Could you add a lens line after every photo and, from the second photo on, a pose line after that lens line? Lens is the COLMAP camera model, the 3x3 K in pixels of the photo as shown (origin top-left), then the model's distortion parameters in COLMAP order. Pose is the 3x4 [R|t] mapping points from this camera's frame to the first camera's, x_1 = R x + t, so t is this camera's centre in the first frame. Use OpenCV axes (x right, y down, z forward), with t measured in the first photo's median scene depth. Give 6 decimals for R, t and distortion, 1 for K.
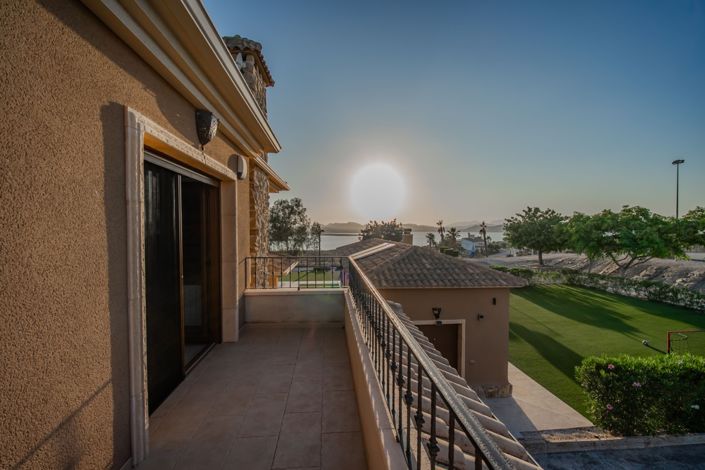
lens RADIAL K [[290.3, 0, 352.6], [0, 290.3, 239.1], [0, 0, 1]] dist [-0.001330, -0.000151]
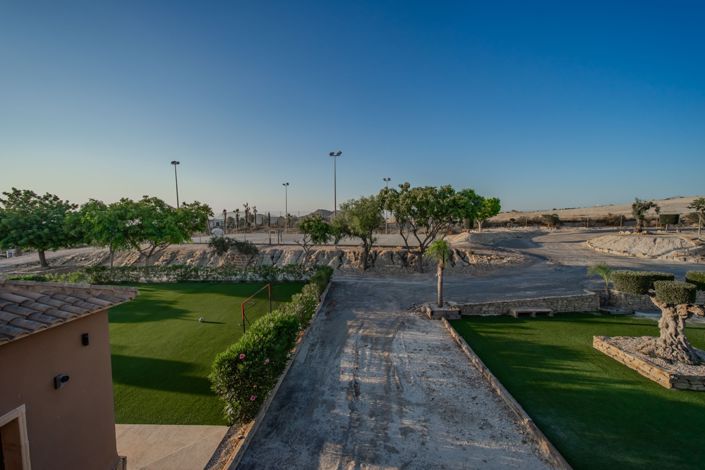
lens RADIAL K [[290.3, 0, 352.6], [0, 290.3, 239.1], [0, 0, 1]] dist [-0.001330, -0.000151]
pose [[0.122260, -0.068382, 0.990140, 0.004502], [0.042185, 0.997080, 0.063653, 0.002727], [-0.991601, 0.033987, 0.124788, 0.146129]]
